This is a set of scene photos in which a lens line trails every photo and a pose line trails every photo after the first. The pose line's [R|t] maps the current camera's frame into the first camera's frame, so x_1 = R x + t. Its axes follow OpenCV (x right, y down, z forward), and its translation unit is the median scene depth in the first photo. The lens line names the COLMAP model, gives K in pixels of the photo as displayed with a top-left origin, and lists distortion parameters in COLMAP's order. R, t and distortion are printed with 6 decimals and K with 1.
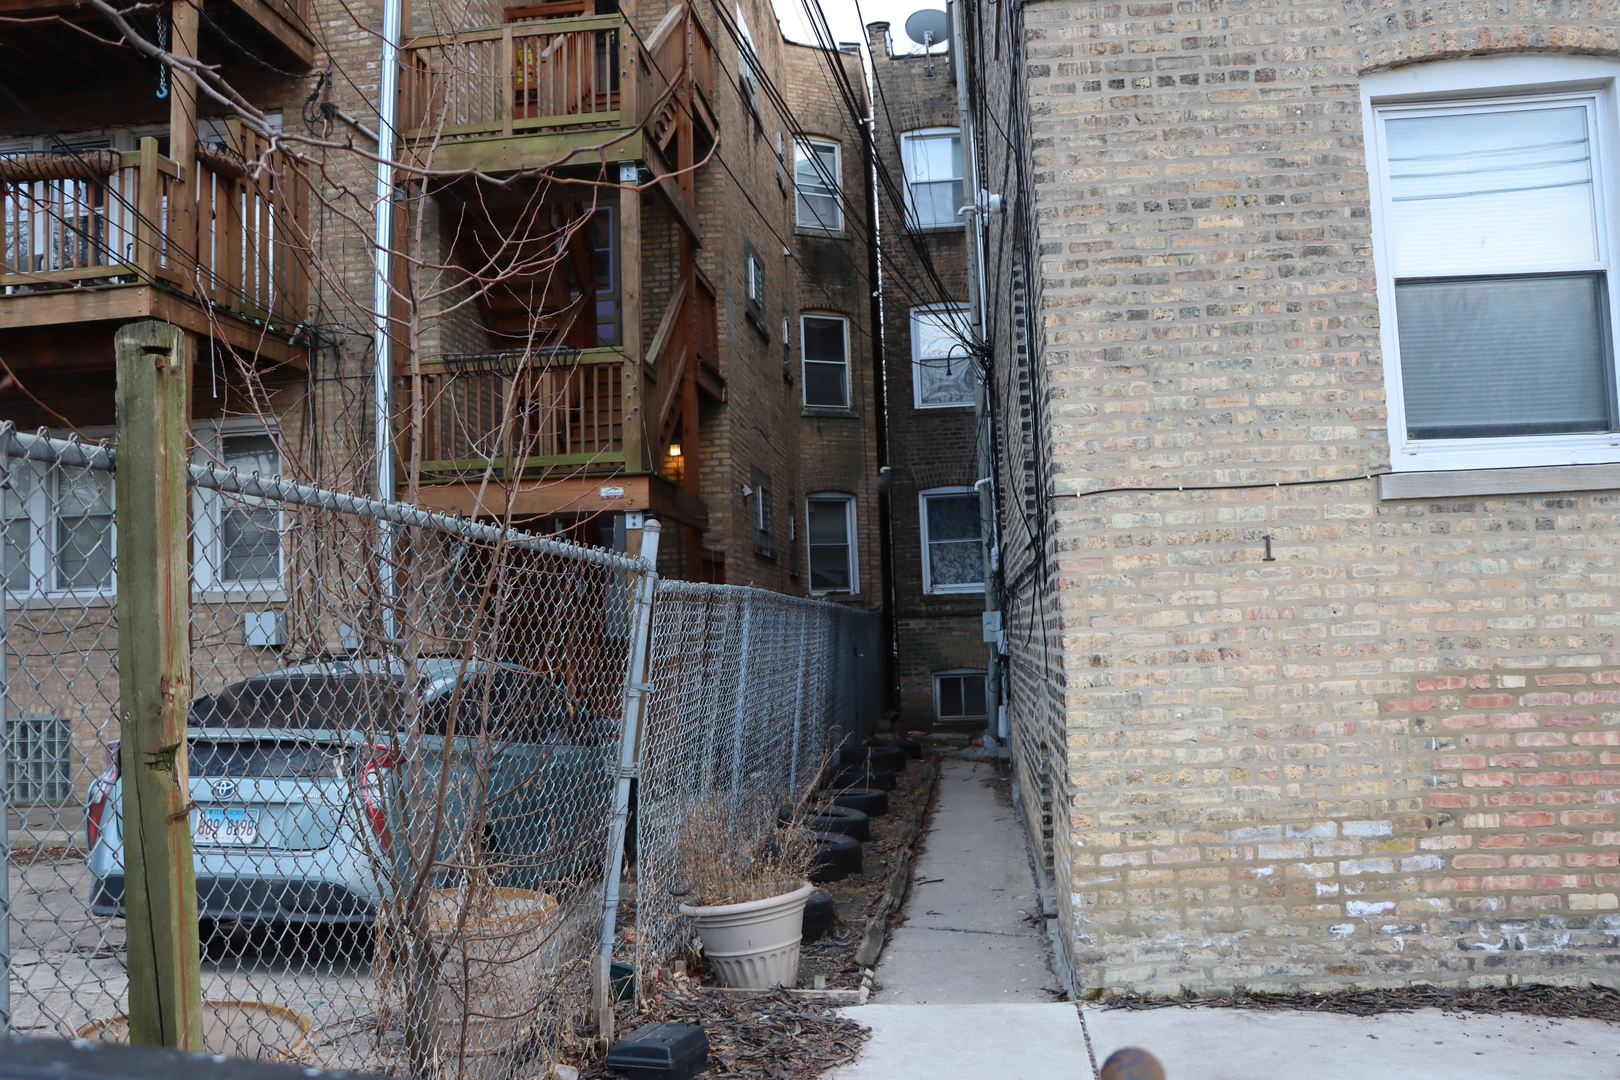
lens RADIAL K [[1374.5, 0, 799.8], [0, 1374.5, 543.3], [0, 0, 1]] dist [-0.176332, 0.162855]
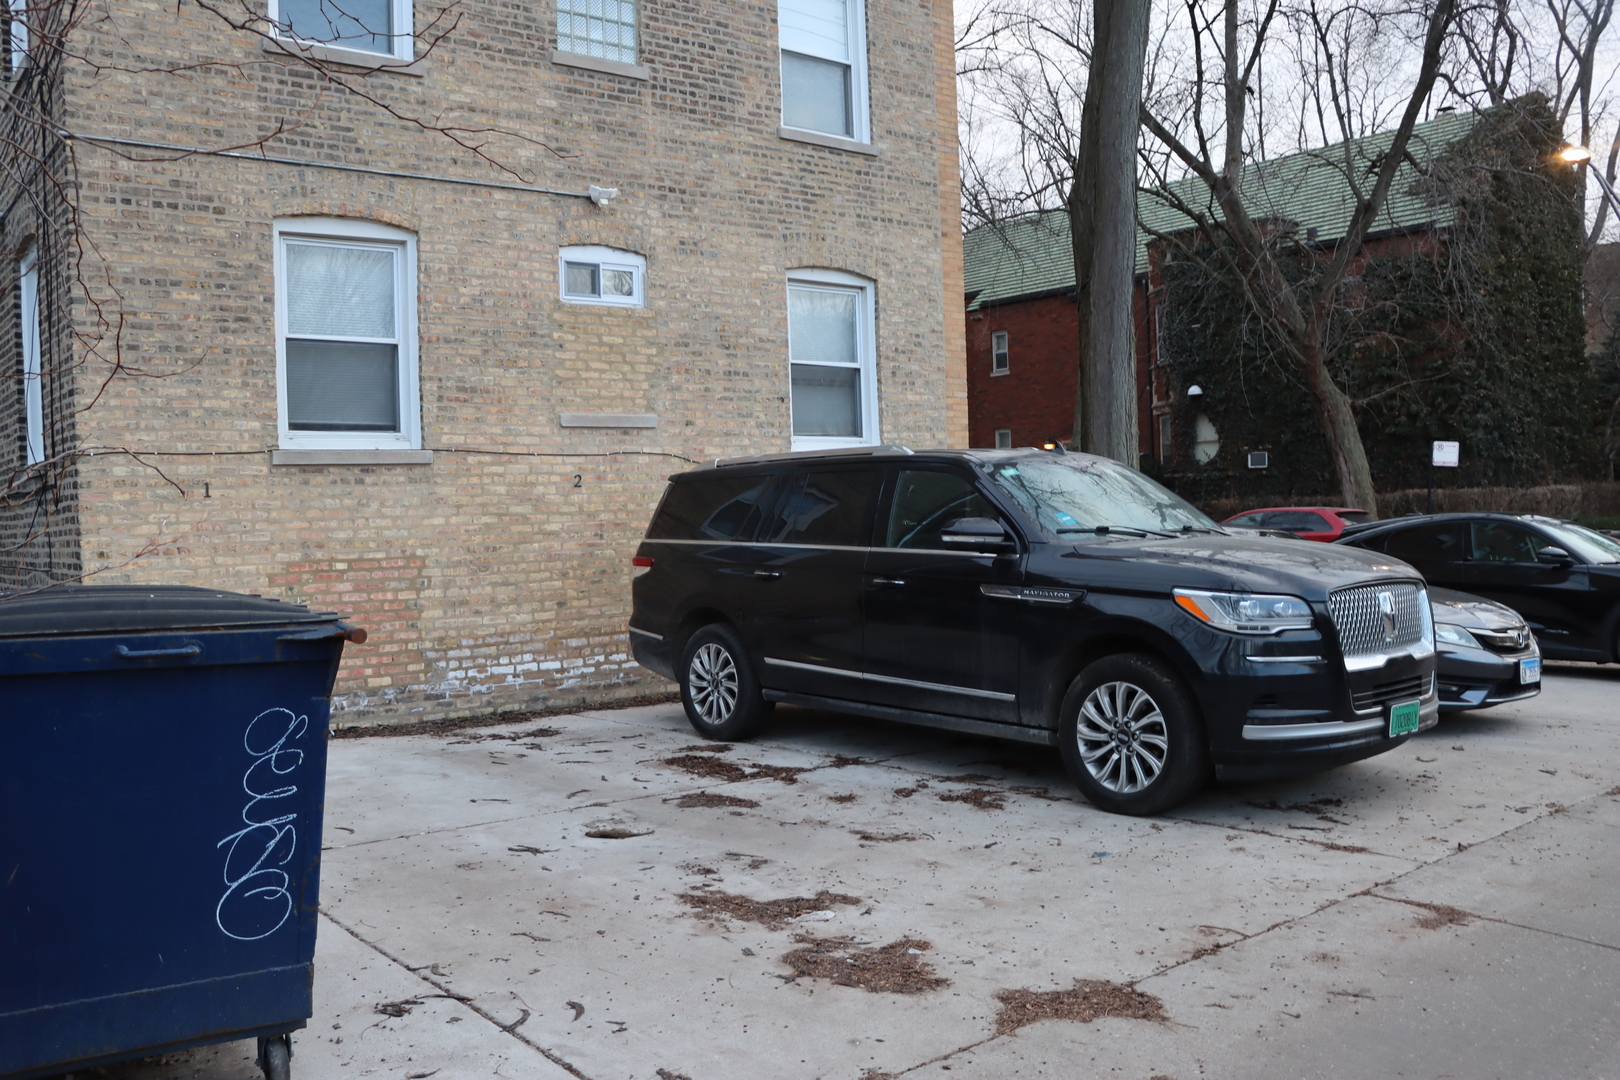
lens RADIAL K [[1374.5, 0, 819.1], [0, 1374.5, 543.3], [0, 0, 1]] dist [-0.176332, 0.162855]
pose [[0.690752, 0.000037, 0.723092, -0.347598], [-0.041958, 0.998317, 0.040031, -0.029443], [-0.721873, -0.057991, 0.689591, -0.751672]]
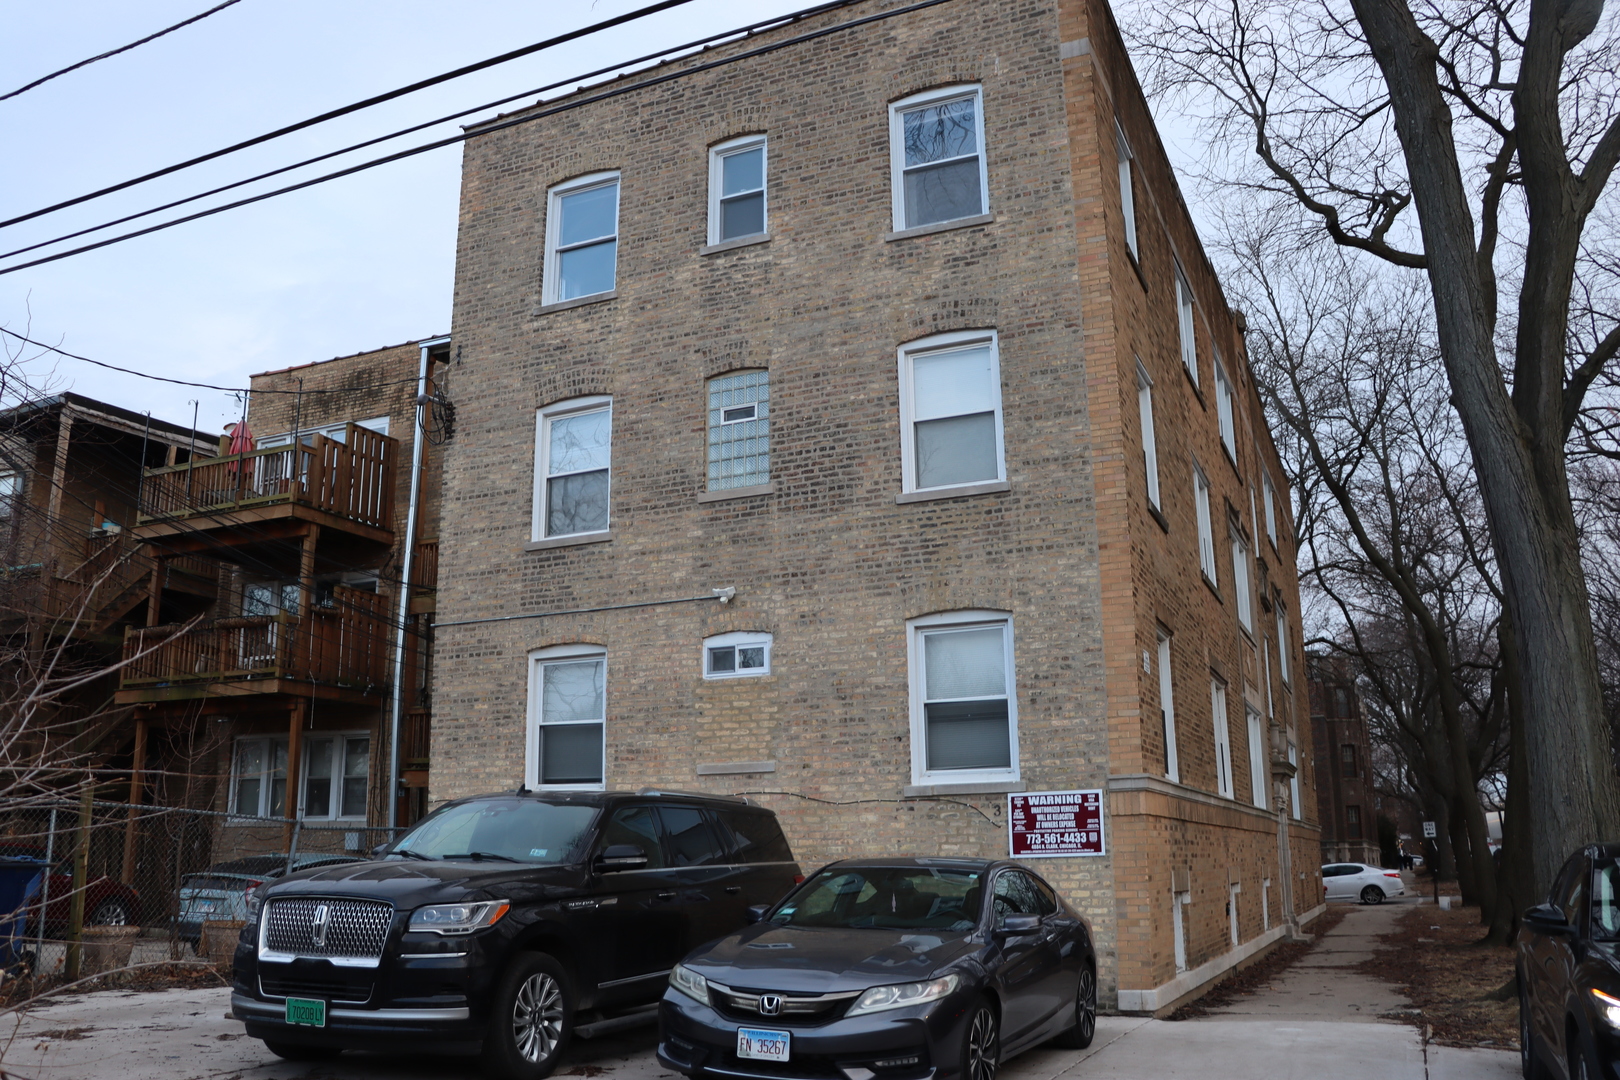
lens RADIAL K [[1374.5, 0, 802.1], [0, 1374.5, 539.6], [0, 0, 1]] dist [-0.176332, 0.162855]
pose [[0.953443, -0.042125, -0.298617, 1.866196], [-0.008126, 0.986248, -0.165072, -0.119590], [0.301464, 0.159813, 0.939989, -1.588459]]
